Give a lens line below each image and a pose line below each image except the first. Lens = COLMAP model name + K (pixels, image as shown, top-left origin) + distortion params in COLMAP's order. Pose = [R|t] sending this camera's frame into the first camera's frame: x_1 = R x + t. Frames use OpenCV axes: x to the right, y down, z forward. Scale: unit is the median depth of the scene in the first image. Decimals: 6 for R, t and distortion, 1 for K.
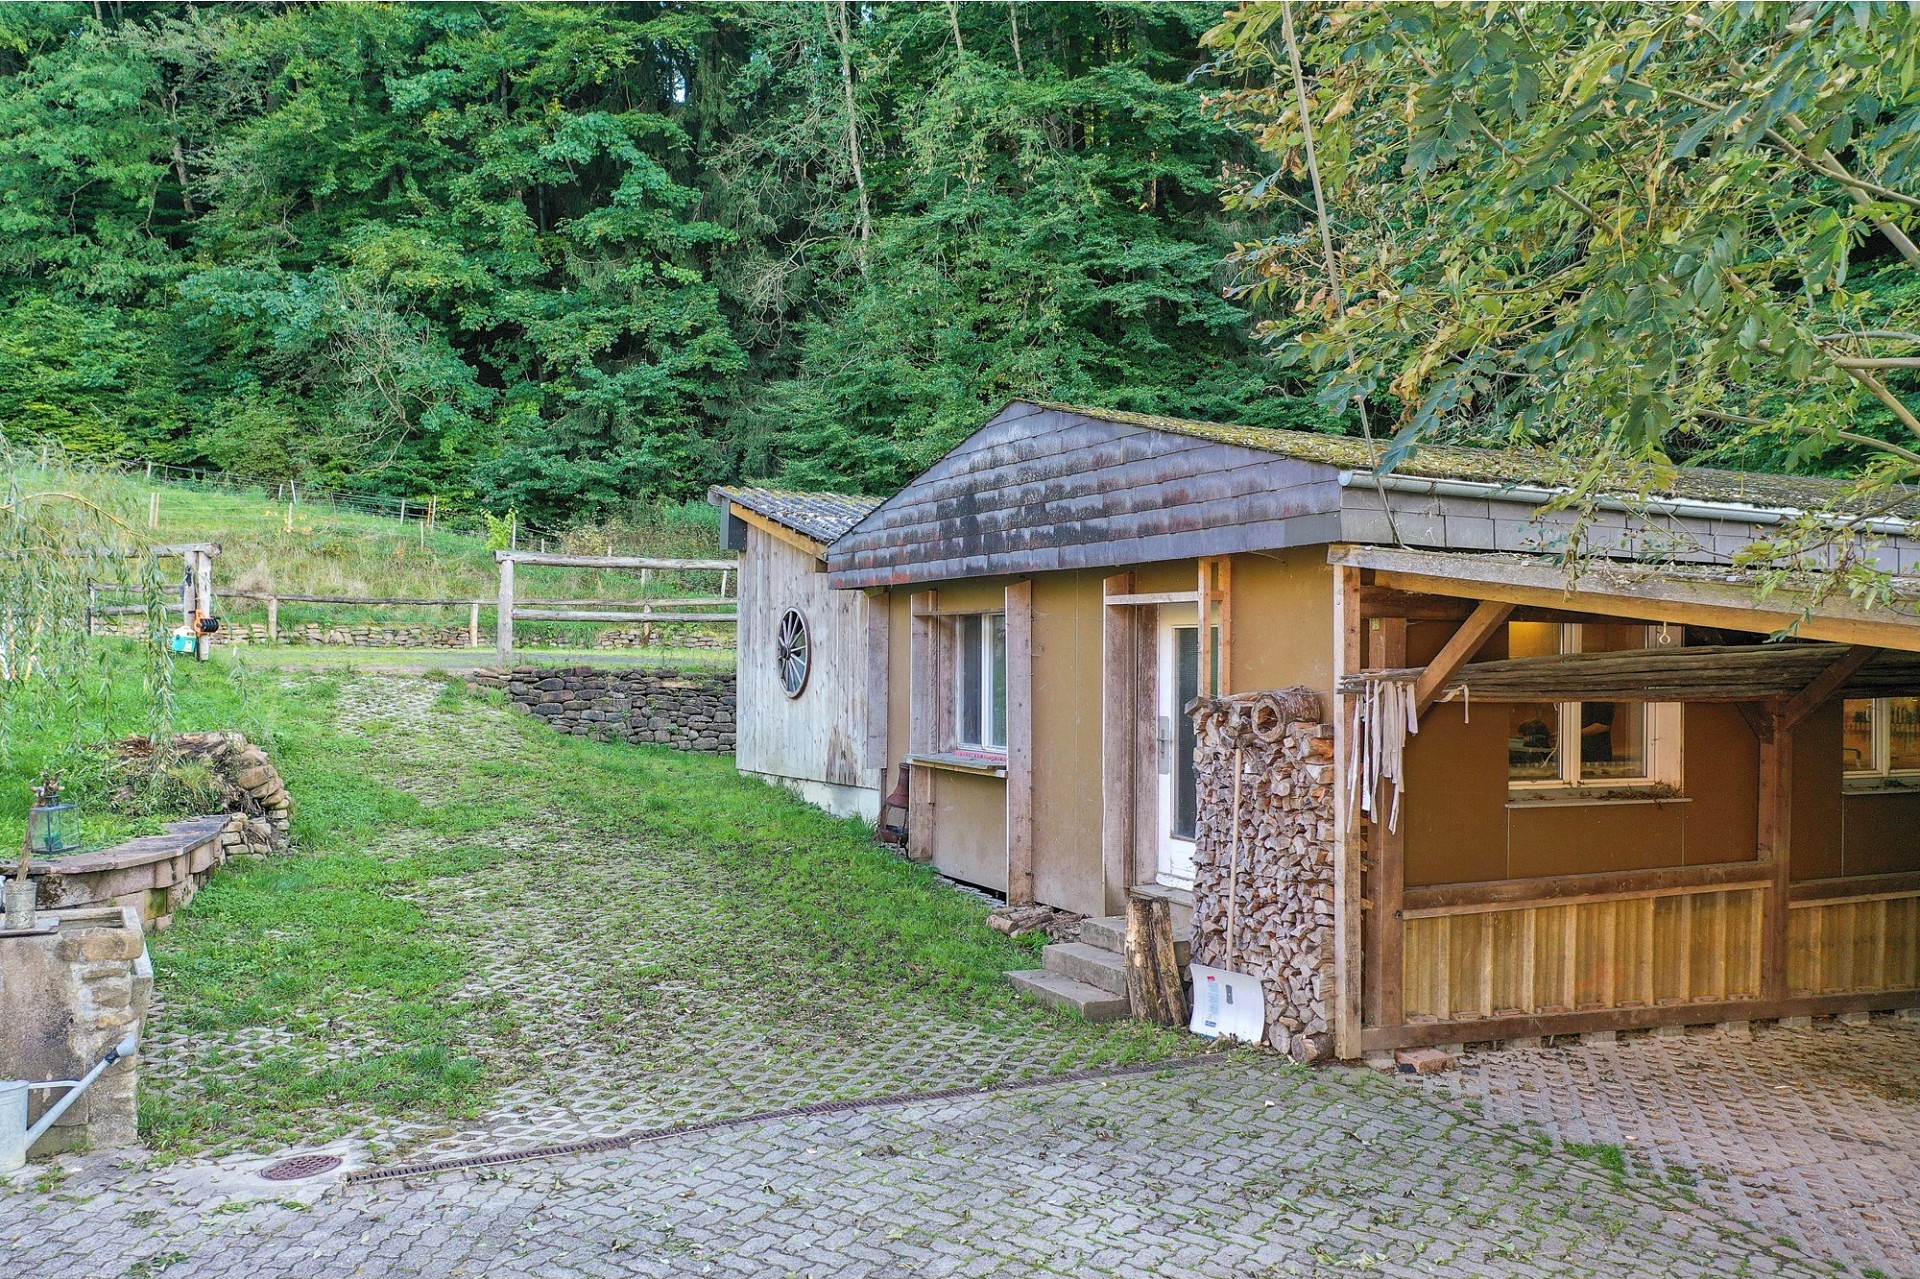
lens RADIAL K [[1522.8, 0, 961.4], [0, 1522.8, 641.7], [0, 0, 1]] dist [-0.015399, 0.006008]
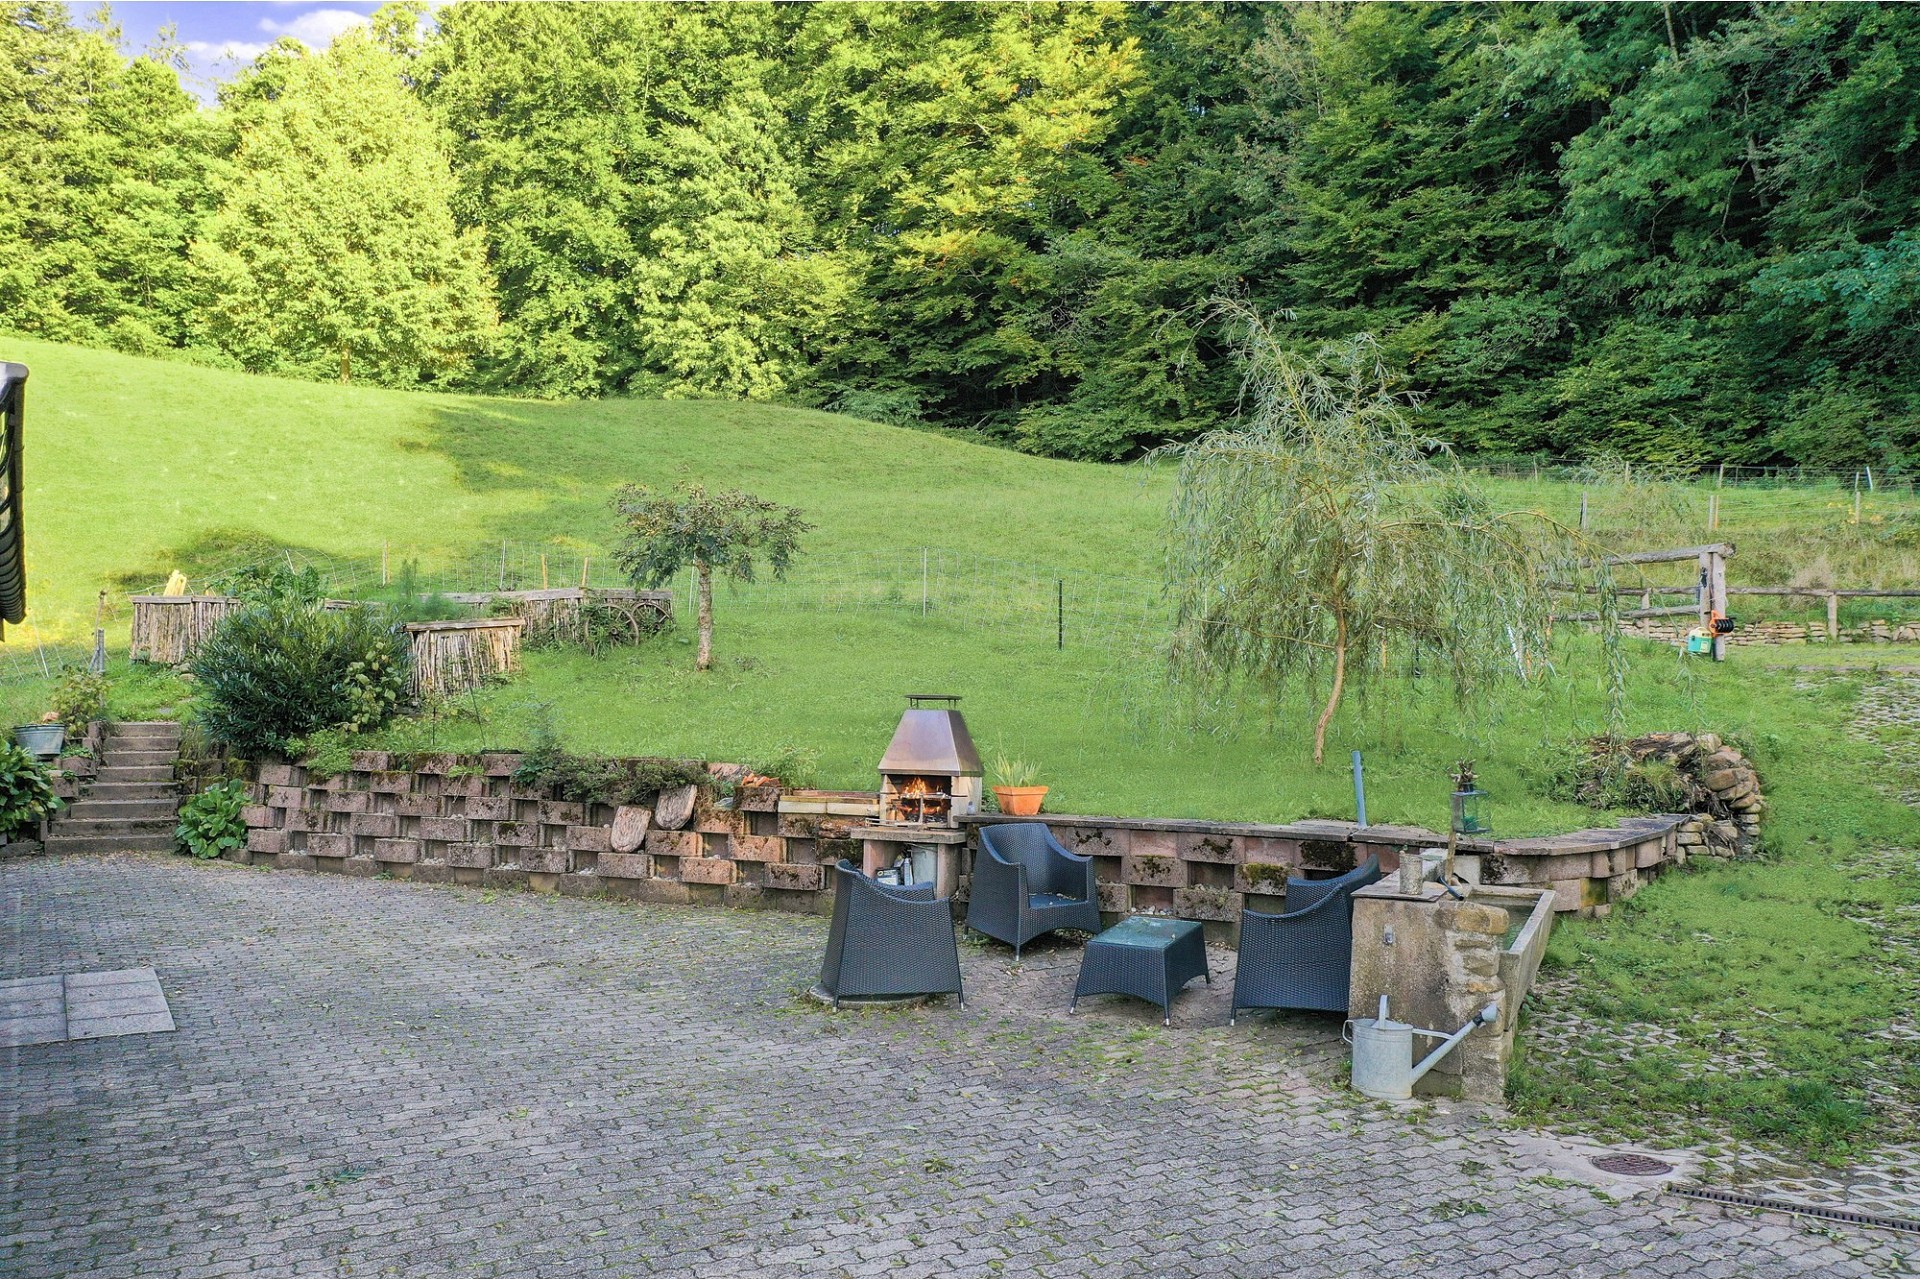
lens RADIAL K [[1522.8, 0, 945.3], [0, 1522.8, 647.0], [0, 0, 1]] dist [-0.015399, 0.006008]
pose [[0.525137, -0.012652, -0.850924, 0.110880], [0.016344, 0.999855, -0.004780, -0.000439], [0.850861, -0.011397, 0.525267, 0.049852]]
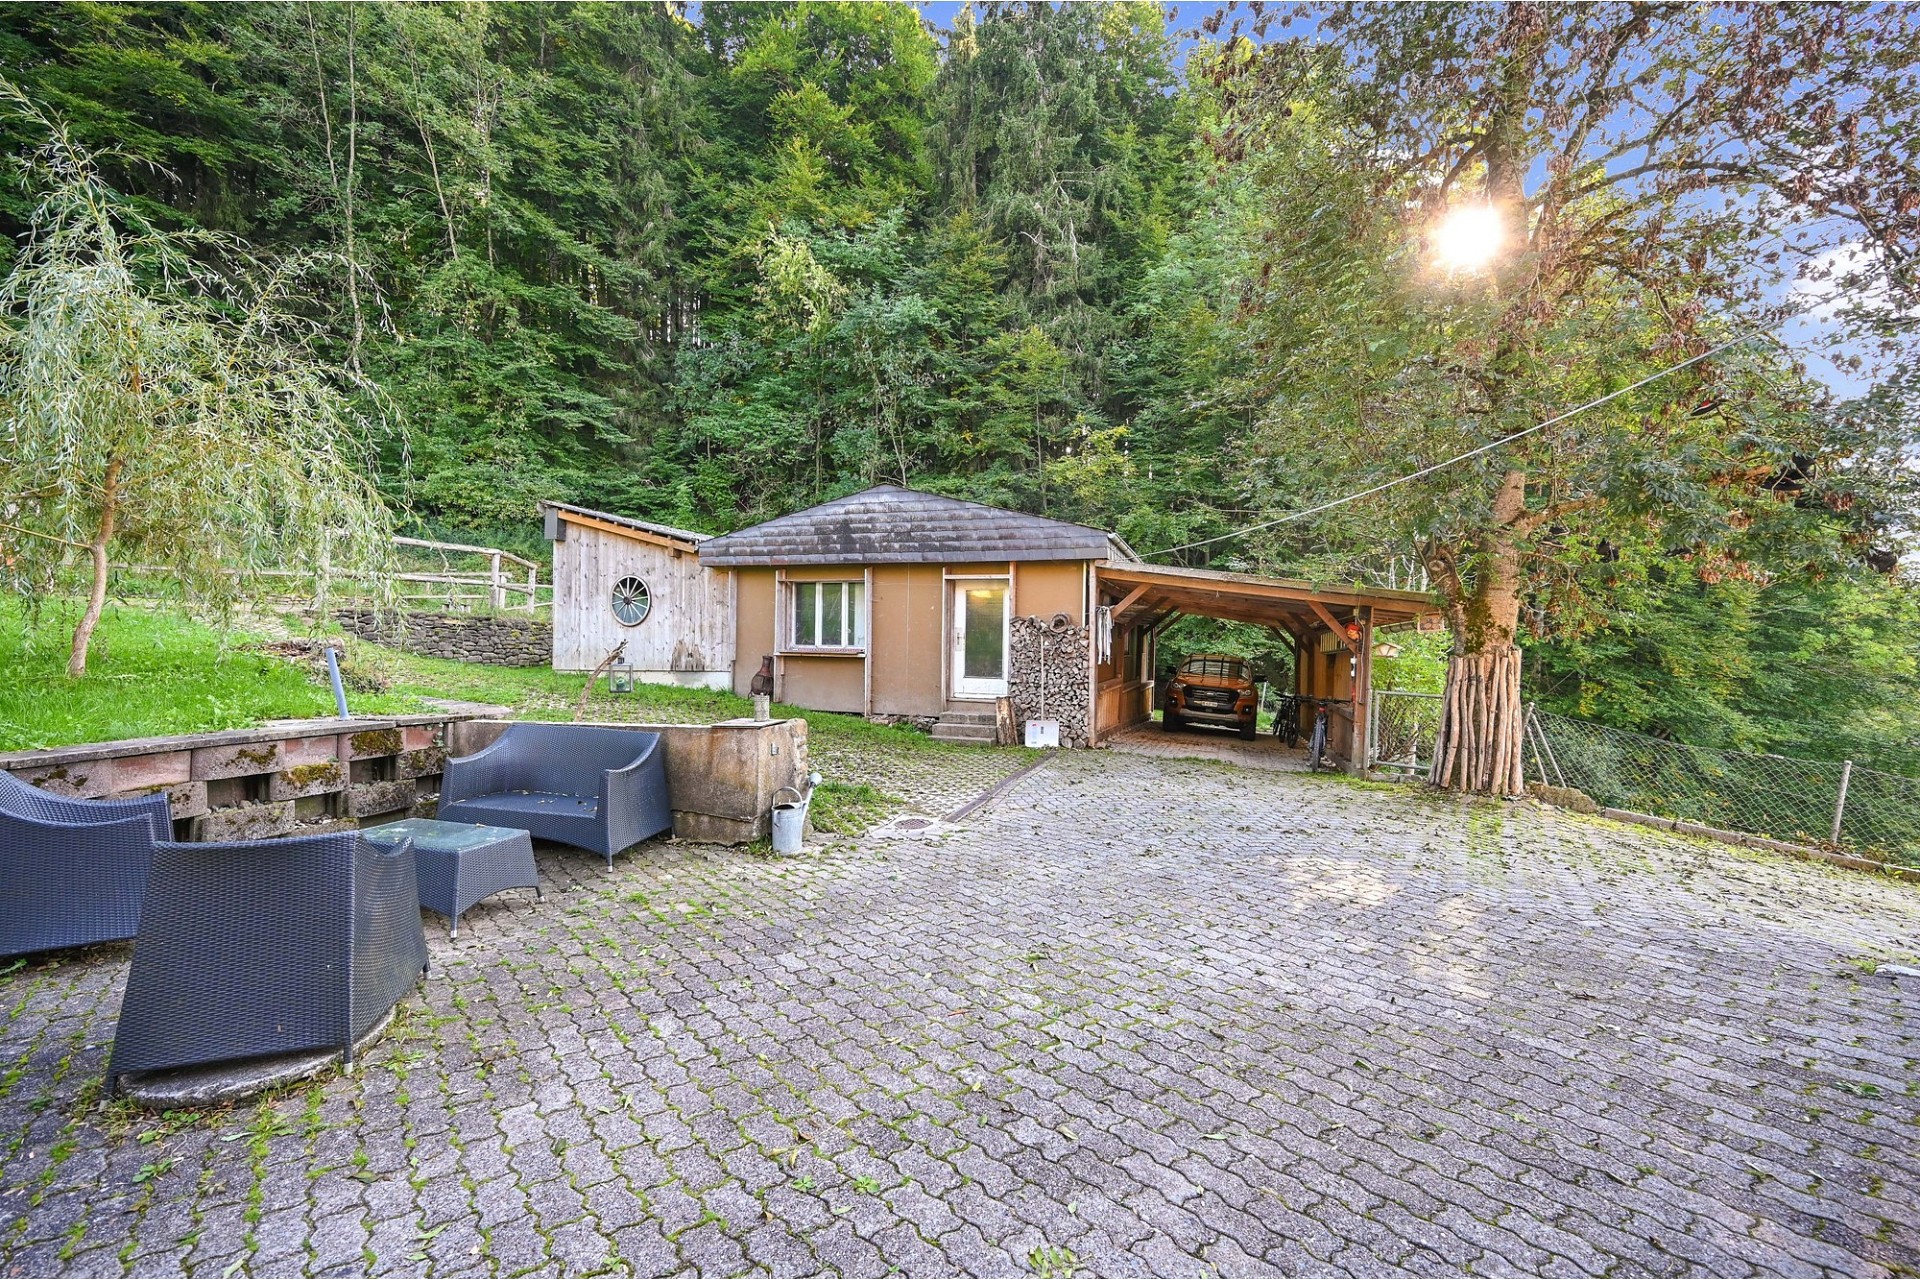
lens RADIAL K [[749.3, 0, 965.0], [0, 749.3, 644.2], [0, 0, 1]] dist [-0.008521, 0.001172]
pose [[0.717450, -0.002089, 0.696607, -0.571799], [-0.017638, 0.999620, 0.021164, 0.042695], [-0.696387, -0.027470, 0.717141, 0.126042]]
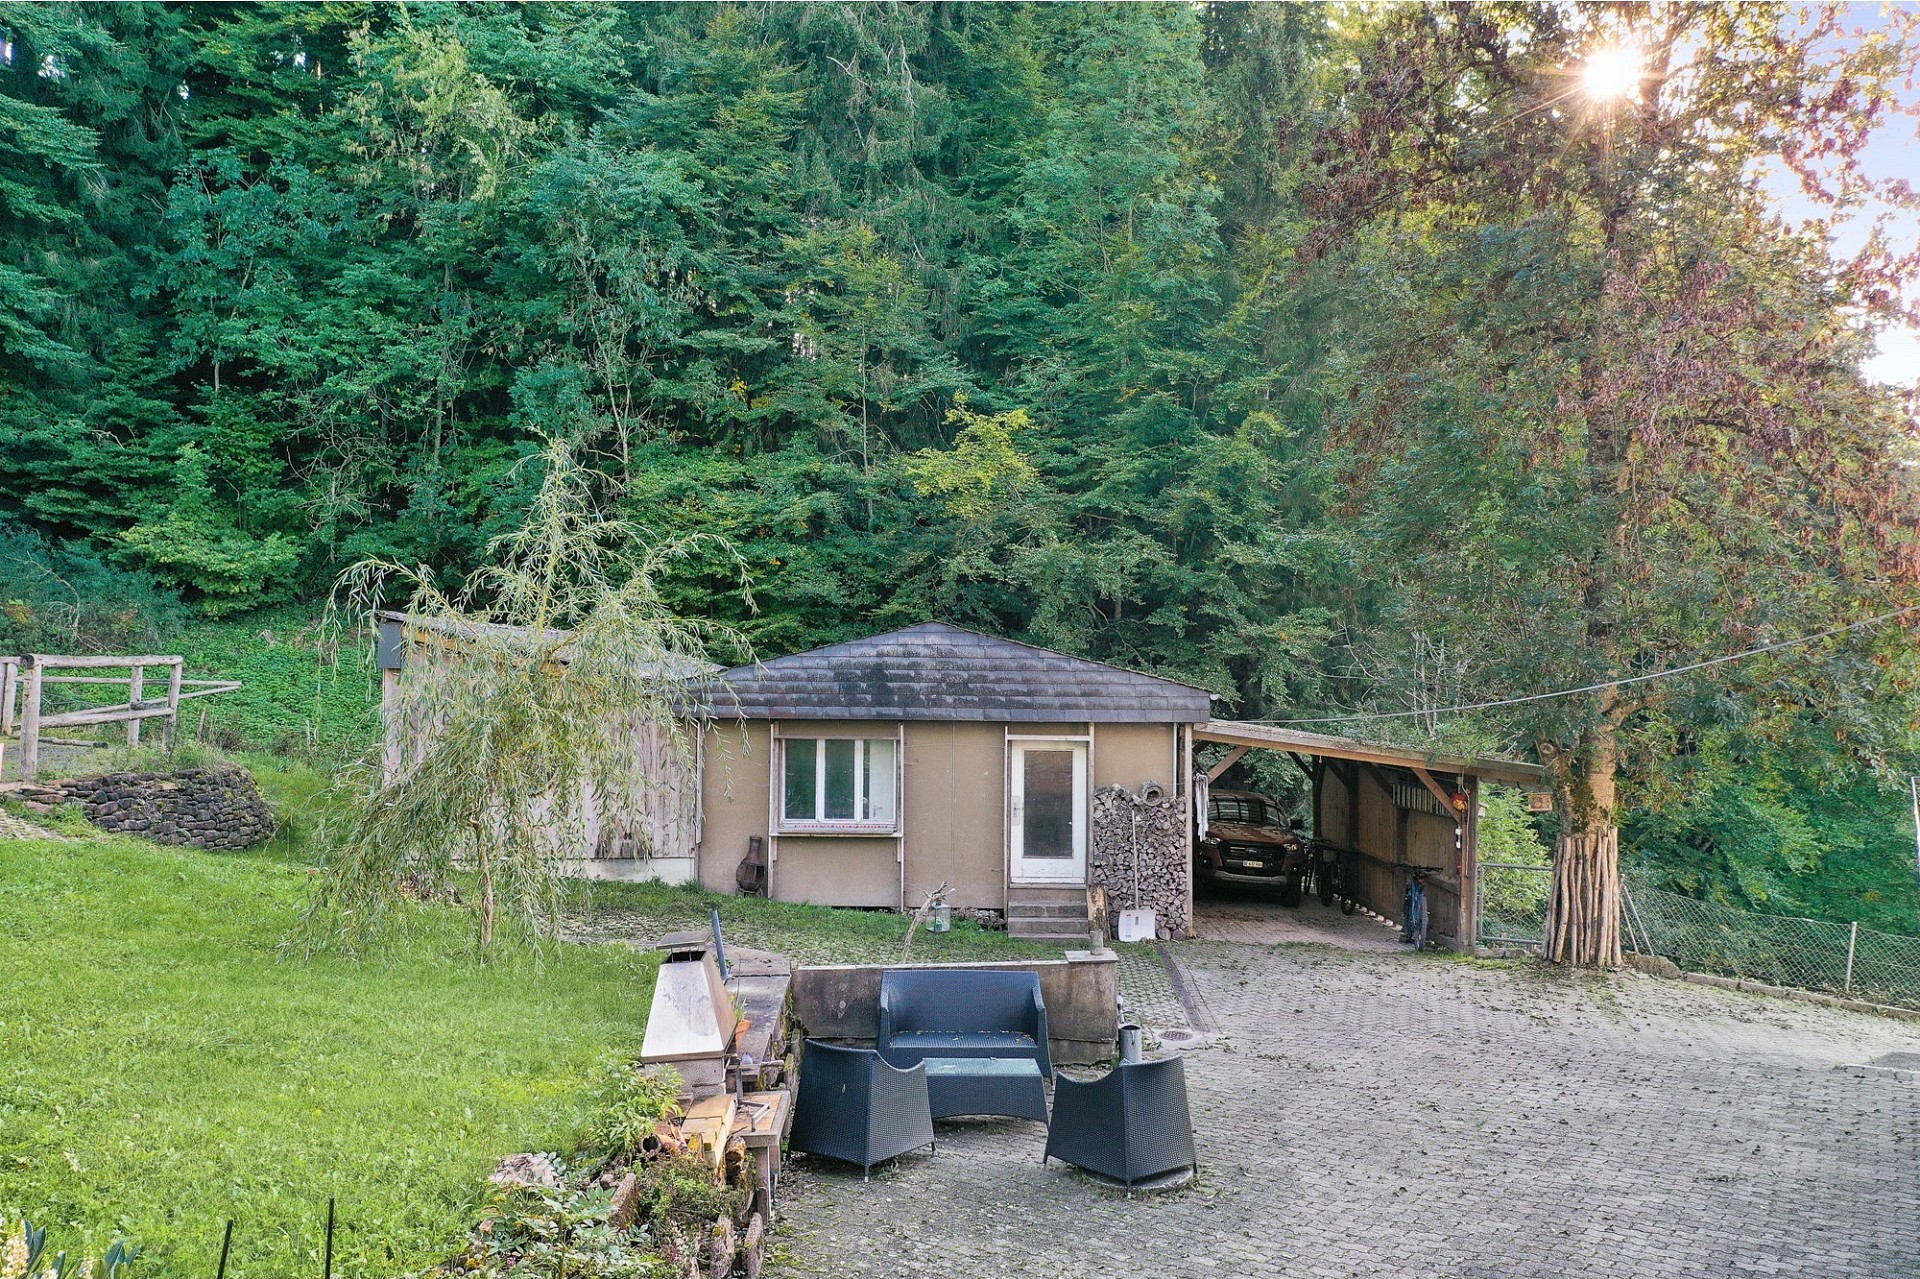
lens RADIAL K [[1522.8, 0, 952.6], [0, 1522.8, 631.7], [0, 0, 1]] dist [-0.015399, 0.006008]
pose [[0.477913, 0.014503, 0.878288, -1.353094], [-0.013793, 0.999864, -0.009005, -0.118347], [-0.878299, -0.007810, 0.478048, 0.124200]]
